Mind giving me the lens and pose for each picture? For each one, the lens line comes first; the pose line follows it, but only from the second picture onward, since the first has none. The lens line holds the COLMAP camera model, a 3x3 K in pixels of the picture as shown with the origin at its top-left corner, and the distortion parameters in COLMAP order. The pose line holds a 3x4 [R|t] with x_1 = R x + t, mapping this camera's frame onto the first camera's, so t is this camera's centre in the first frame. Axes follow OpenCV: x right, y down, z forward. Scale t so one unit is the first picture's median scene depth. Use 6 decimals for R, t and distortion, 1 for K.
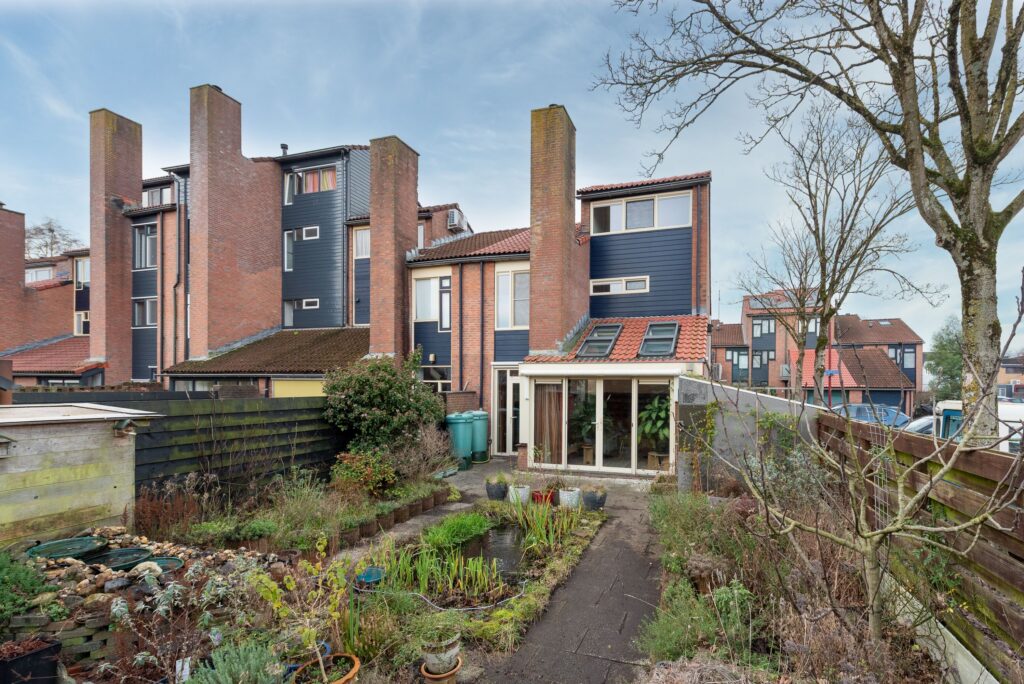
lens RADIAL K [[412.5, 0, 582.6], [0, 412.5, 382.0], [0, 0, 1]] dist [0.012997, -0.003231]
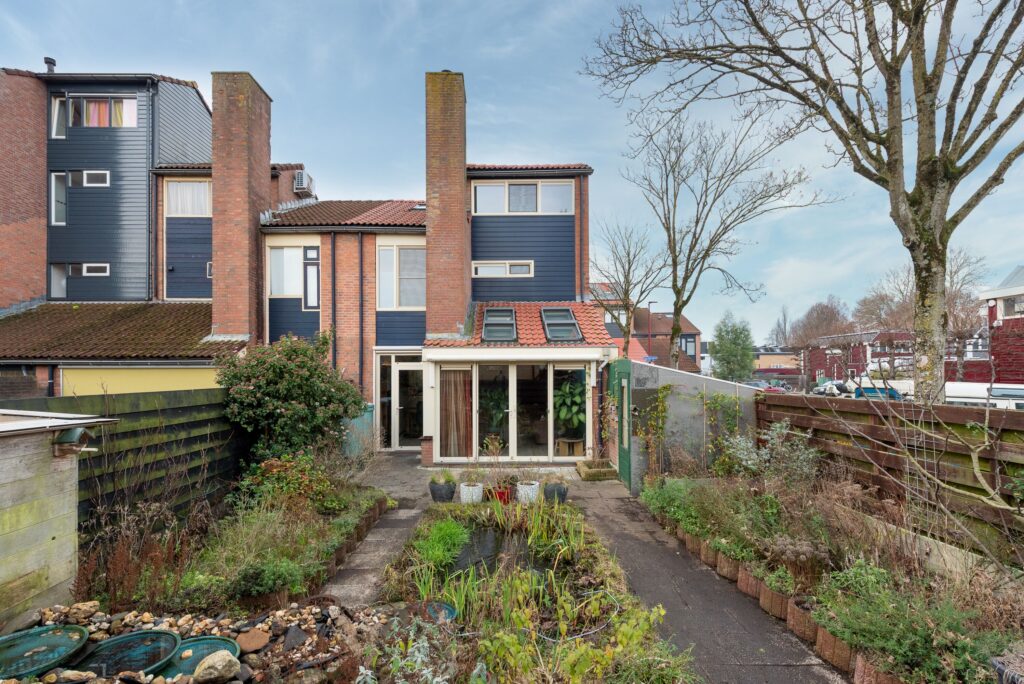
lens RADIAL K [[416.1, 0, 509.7], [0, 416.1, 363.4], [0, 0, 1]] dist [0.015195, -0.004001]
pose [[0.962905, -0.004734, 0.269800, -0.178207], [0.008352, 0.999890, -0.012263, 0.001790], [-0.269712, 0.014061, 0.962838, 0.059753]]
